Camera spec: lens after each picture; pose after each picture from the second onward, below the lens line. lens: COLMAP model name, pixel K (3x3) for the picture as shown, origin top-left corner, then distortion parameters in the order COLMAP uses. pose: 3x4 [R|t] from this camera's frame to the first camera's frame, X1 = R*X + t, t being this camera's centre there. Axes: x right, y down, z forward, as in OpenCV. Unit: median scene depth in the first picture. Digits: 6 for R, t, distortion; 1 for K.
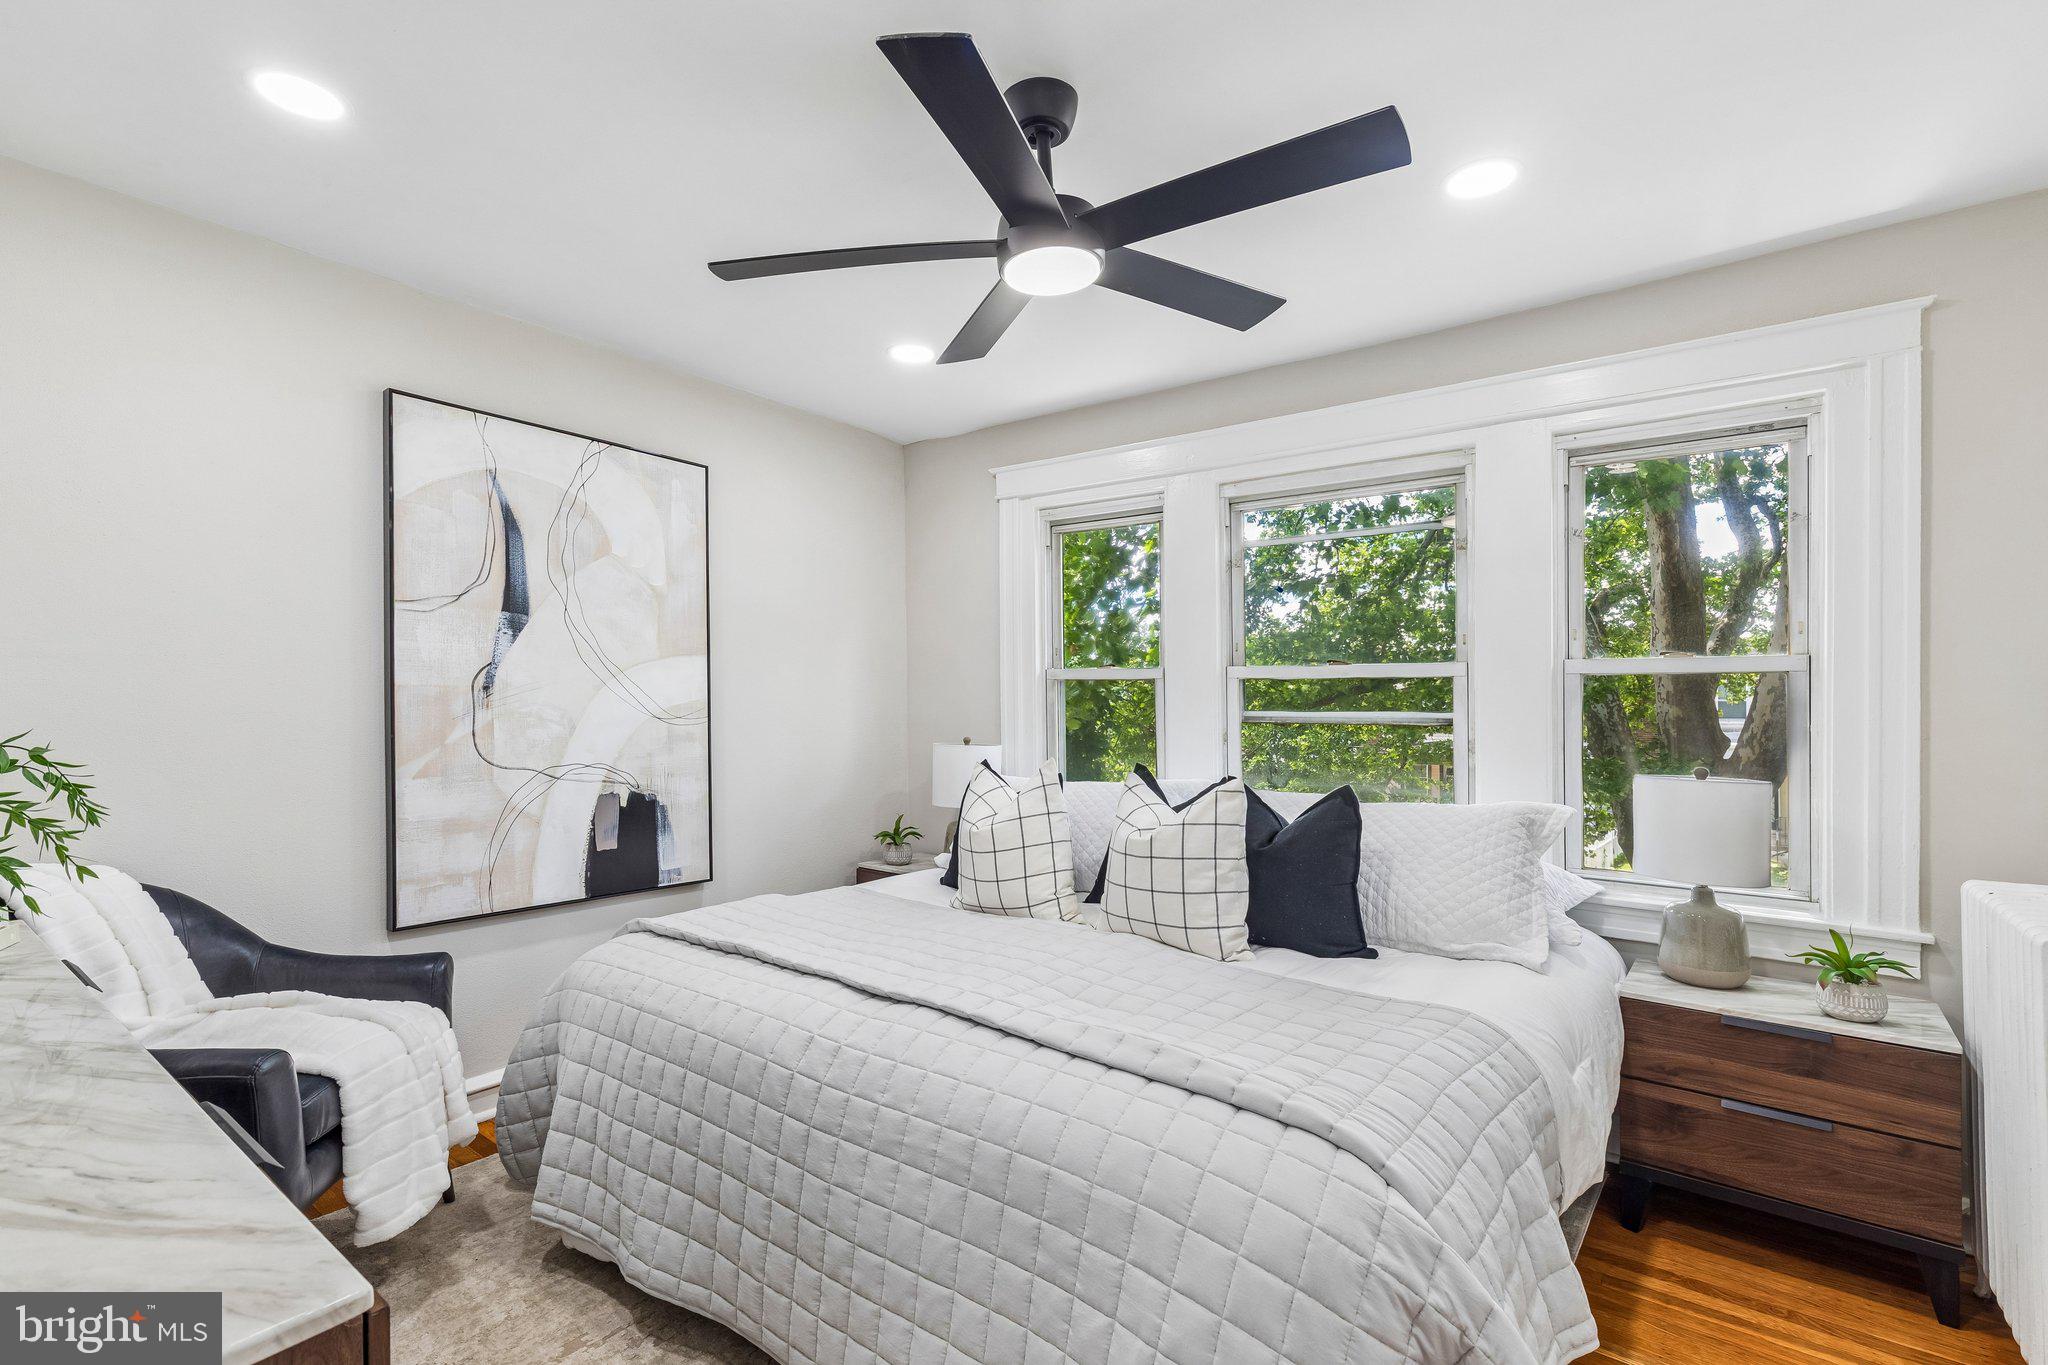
lens RADIAL K [[926.2, 0, 1029.5], [0, 926.2, 701.6], [0, 0, 1]] dist [0.005389, 0.001092]
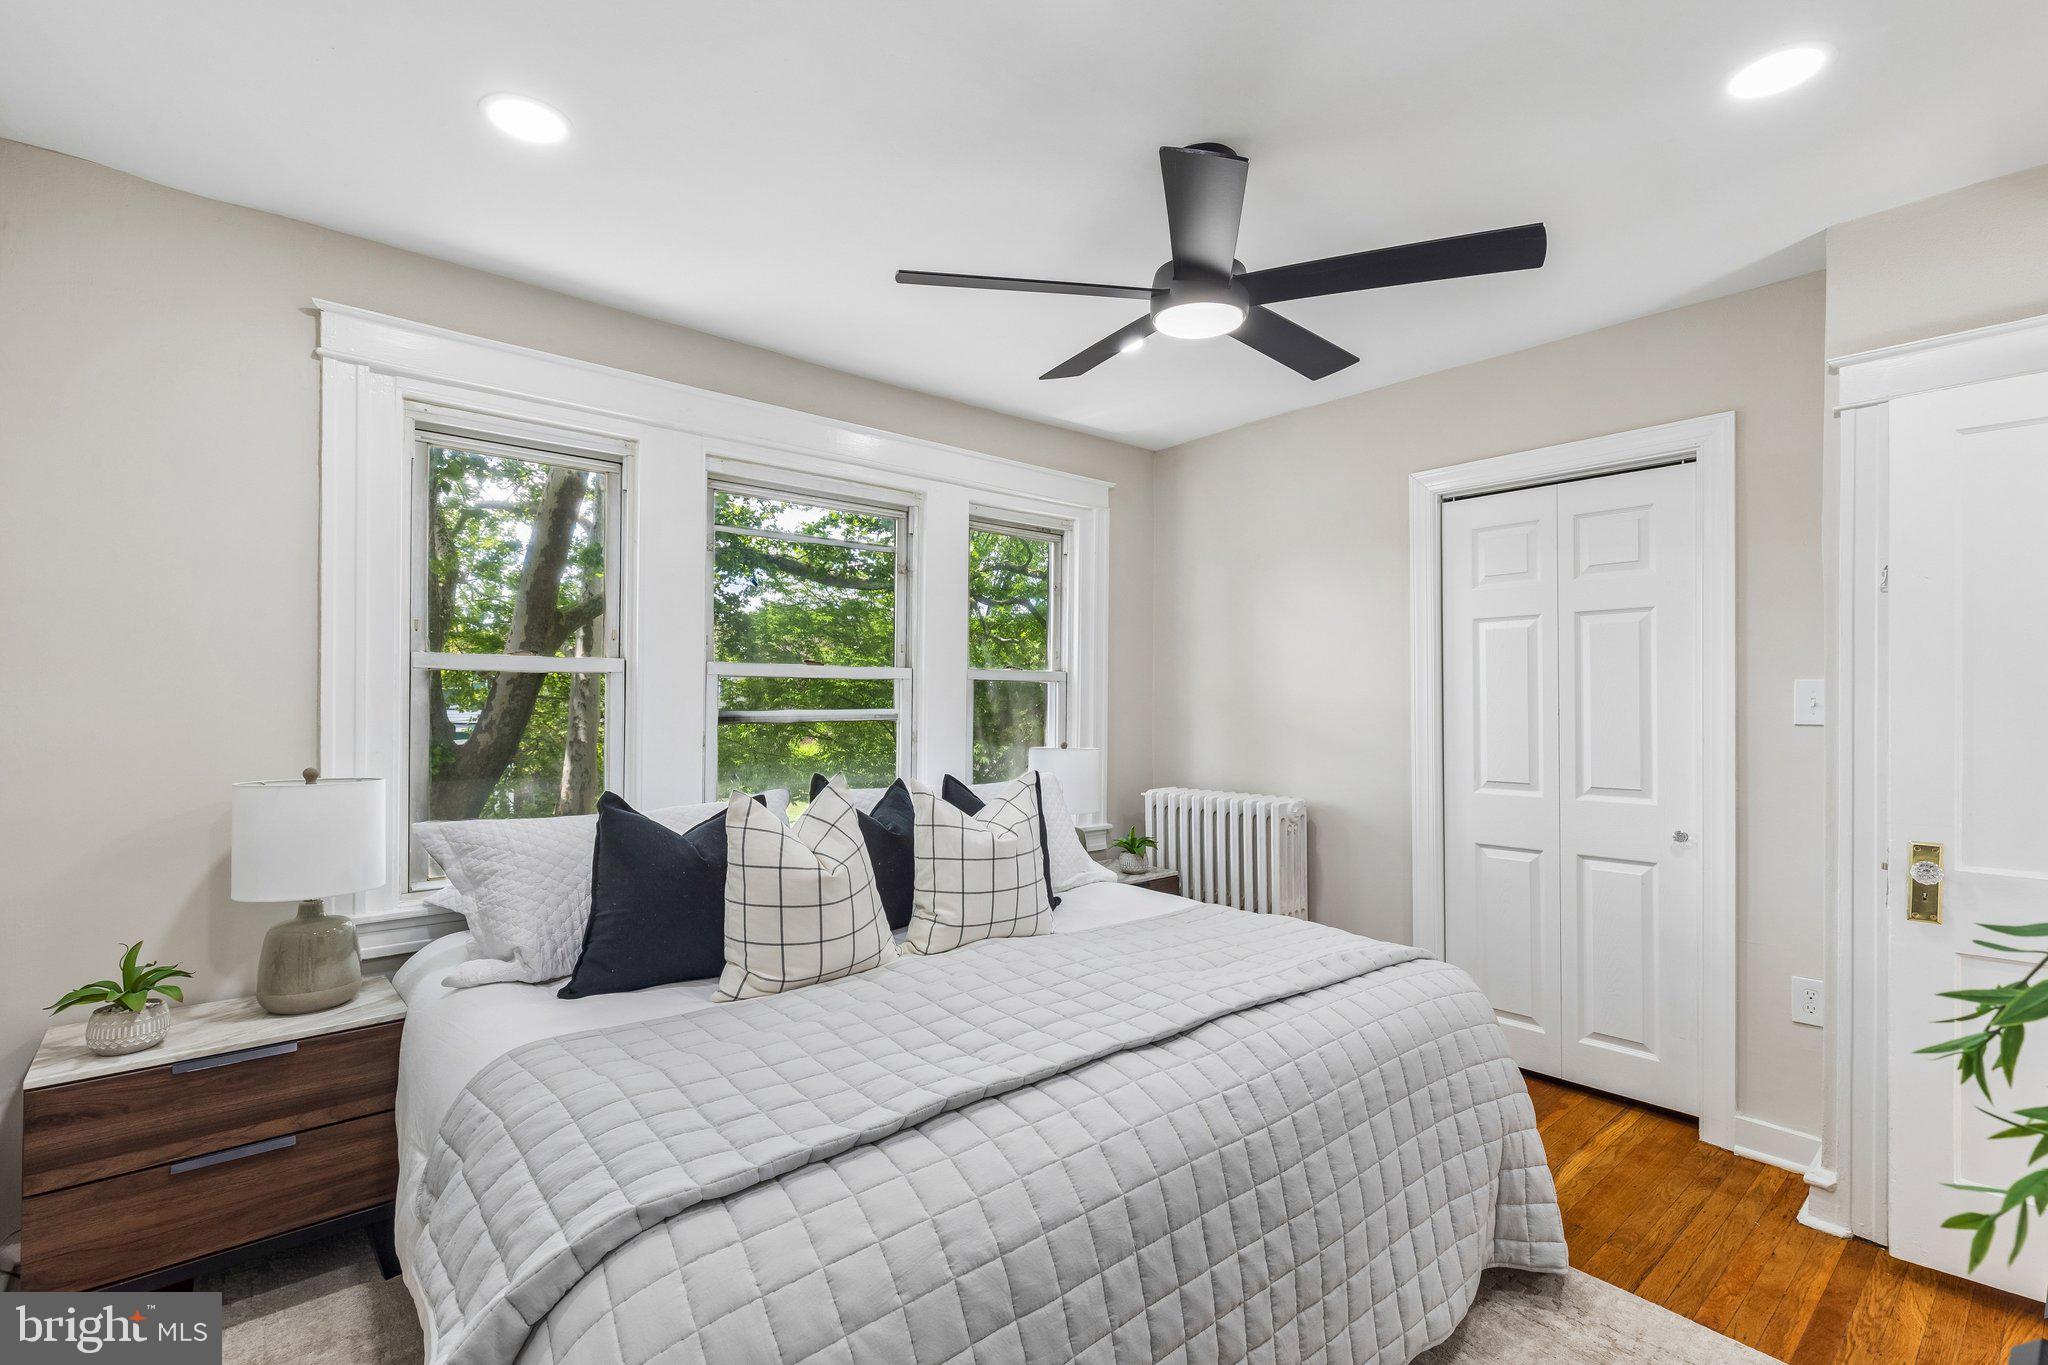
lens RADIAL K [[926.2, 0, 1030.4], [0, 926.2, 678.8], [0, 0, 1]] dist [0.005389, 0.001092]
pose [[0.211743, 0.014775, 0.977214, -0.698428], [-0.005675, 0.999887, -0.013889, -0.012807], [-0.977309, -0.002605, 0.211803, 0.608644]]
